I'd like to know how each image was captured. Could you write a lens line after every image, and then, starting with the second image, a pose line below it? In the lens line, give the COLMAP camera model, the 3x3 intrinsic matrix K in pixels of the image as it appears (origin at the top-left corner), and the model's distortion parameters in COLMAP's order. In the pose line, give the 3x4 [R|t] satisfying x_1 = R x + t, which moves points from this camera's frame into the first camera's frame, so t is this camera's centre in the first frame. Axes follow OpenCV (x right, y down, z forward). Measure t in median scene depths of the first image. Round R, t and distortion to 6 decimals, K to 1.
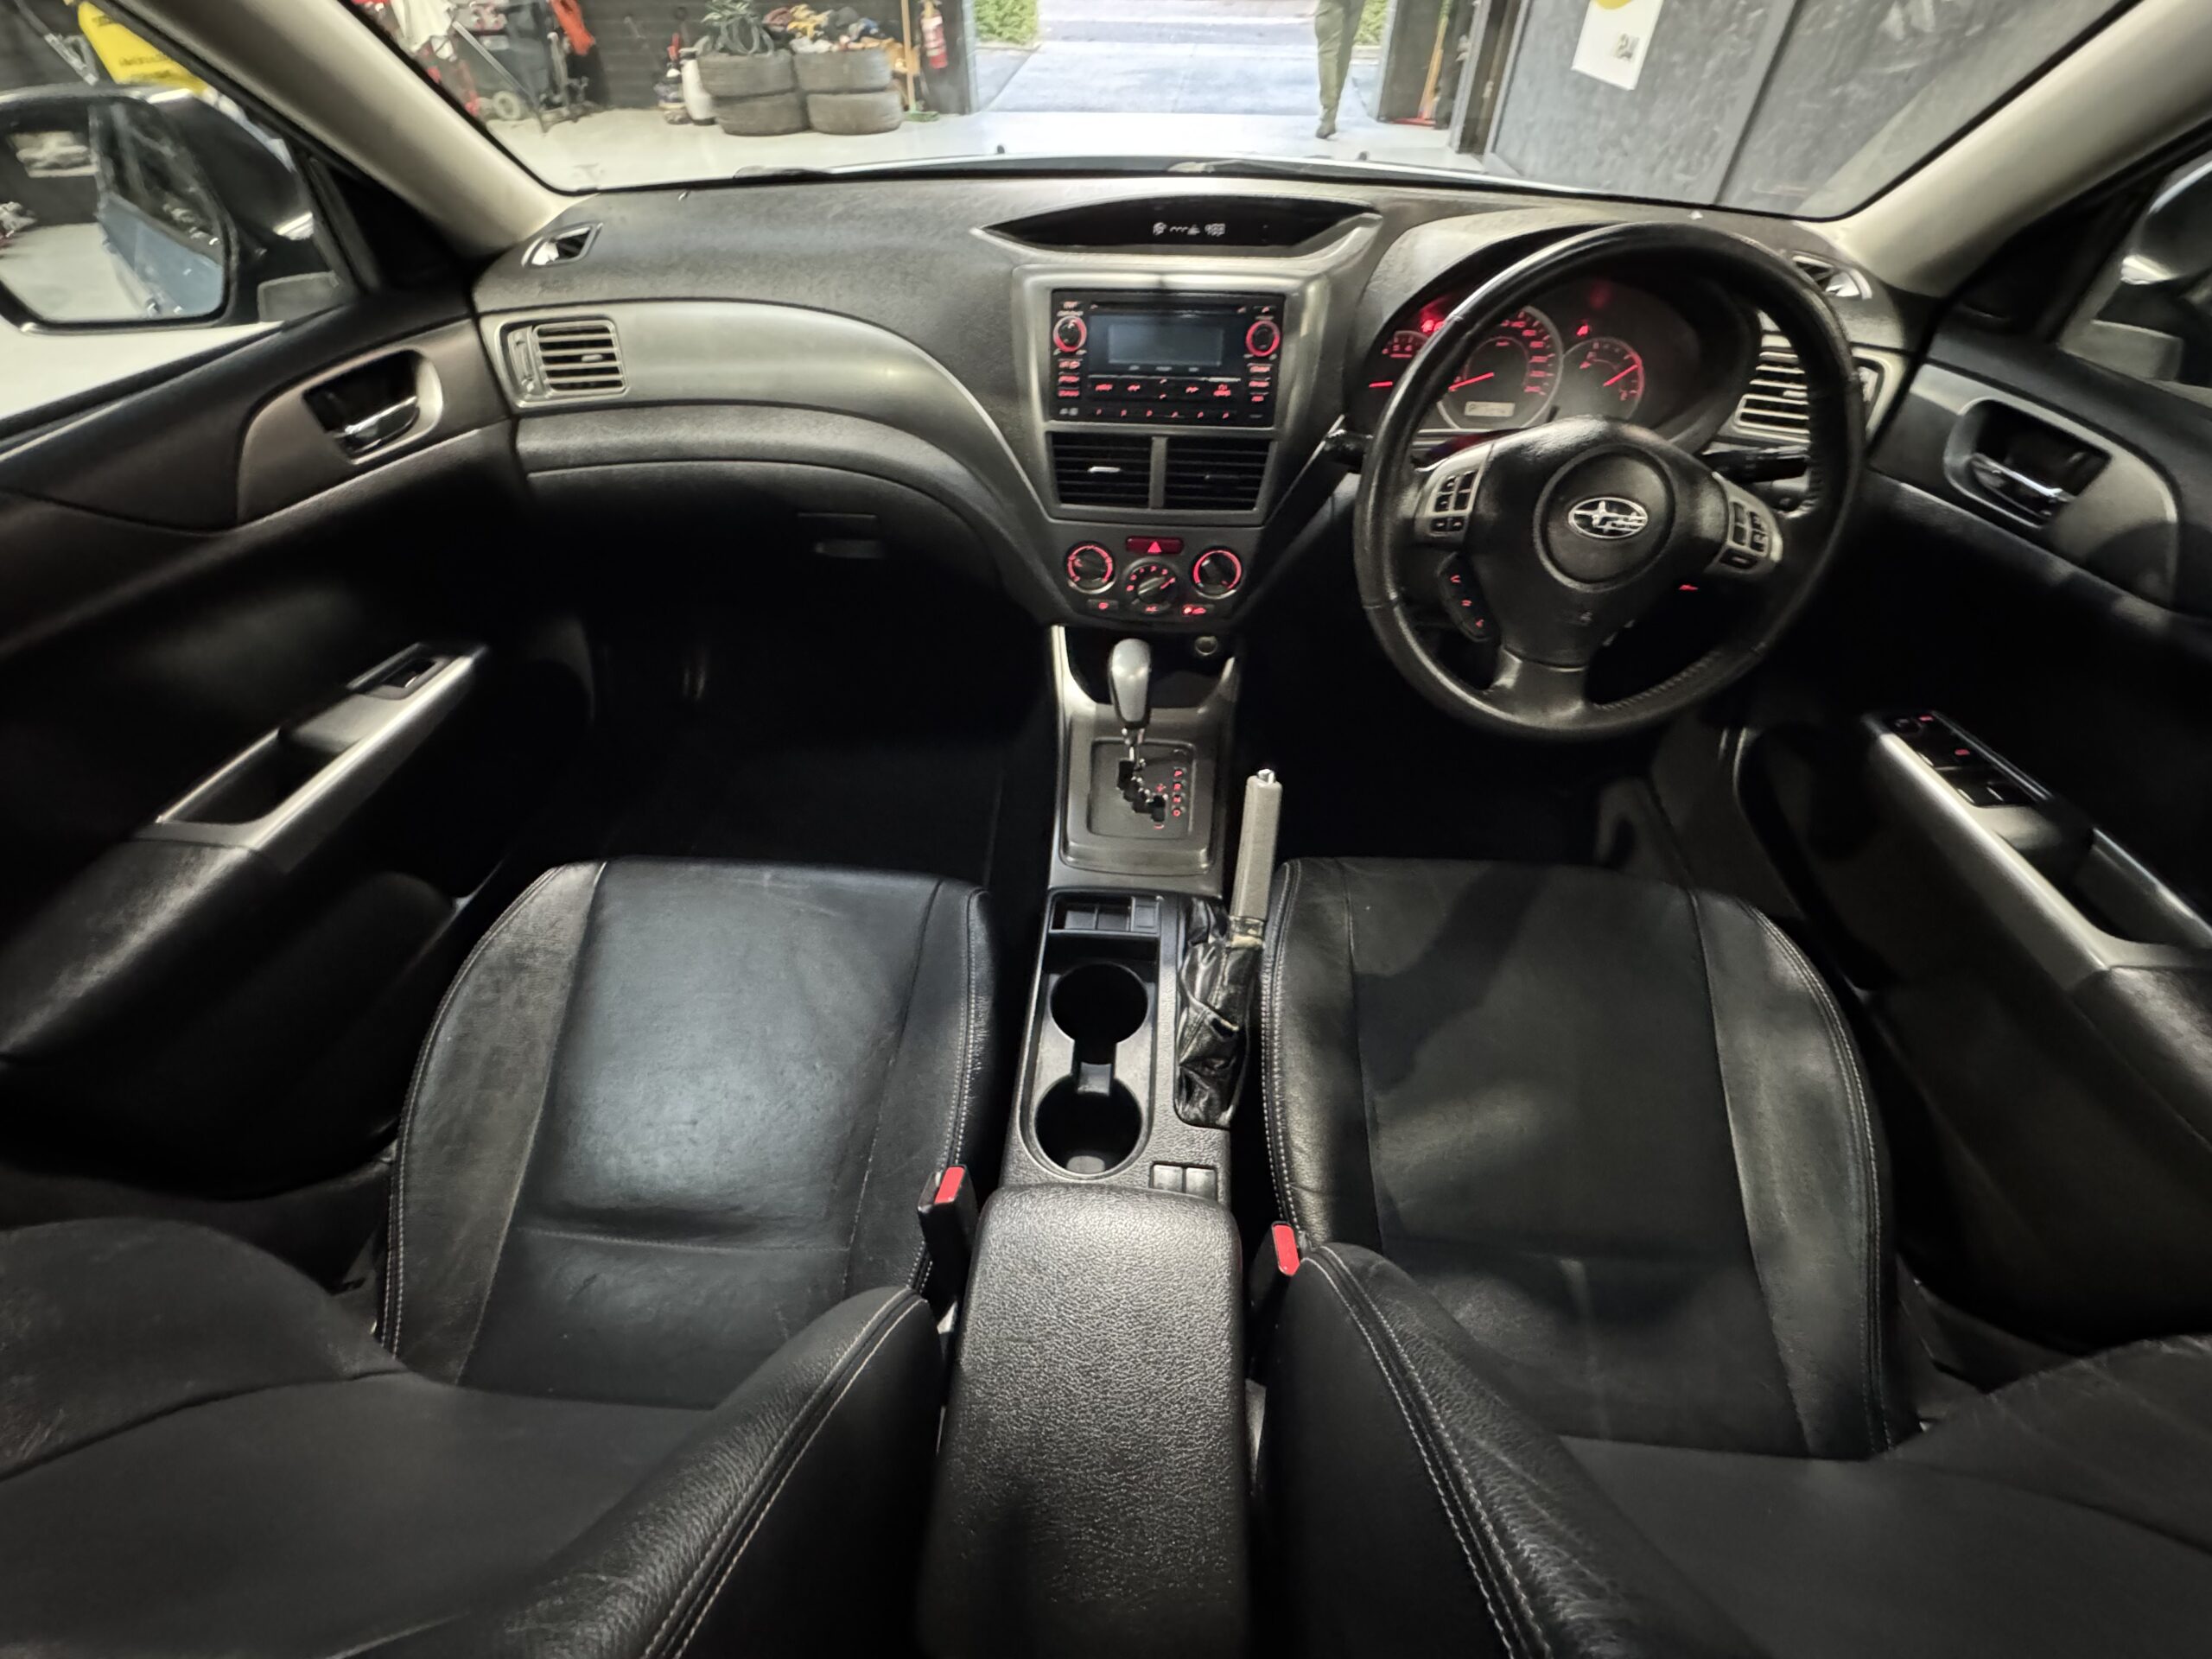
lens RADIAL K [[910.4, 0, 1106.0], [0, 910.4, 829.5], [0, 0, 1]] dist [0.002673, 0.000026]
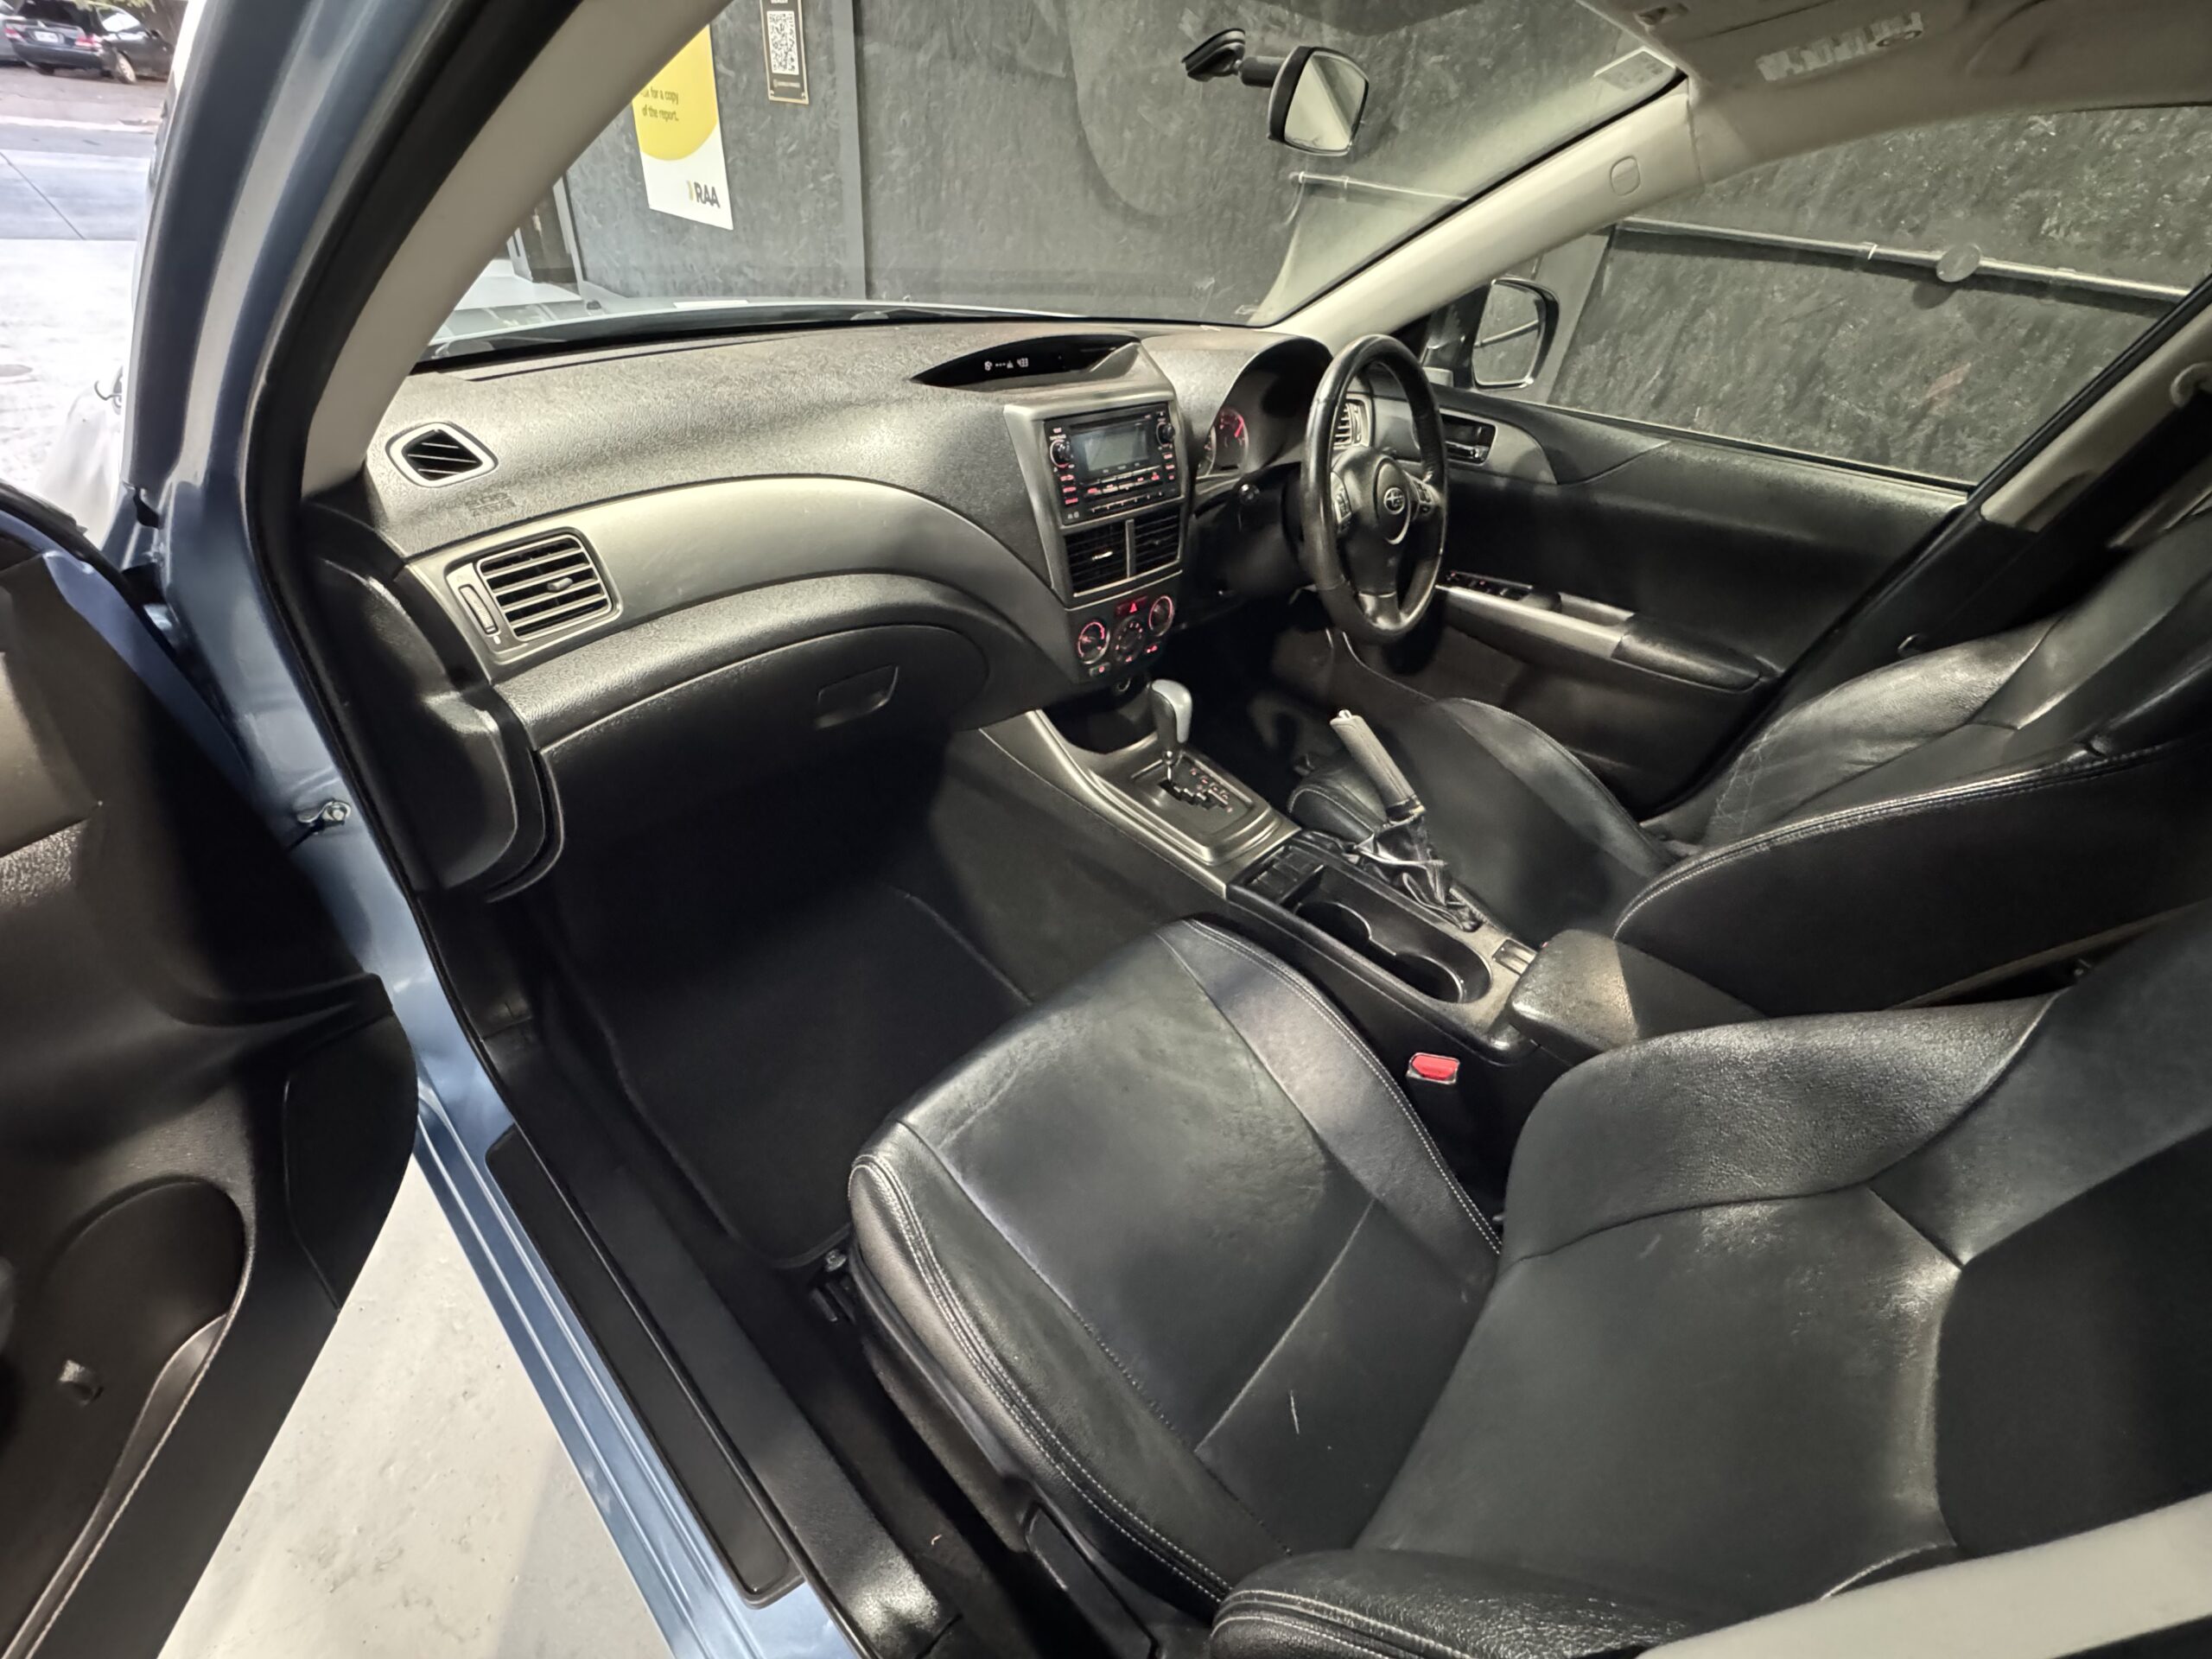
lens RADIAL K [[910.4, 0, 1106.0], [0, 910.4, 829.5], [0, 0, 1]] dist [0.002673, 0.000026]
pose [[0.602788, -0.425446, 0.675012, -0.902836], [0.484534, 0.867318, 0.113962, -0.204717], [-0.633935, 0.258371, 0.728952, 0.206527]]
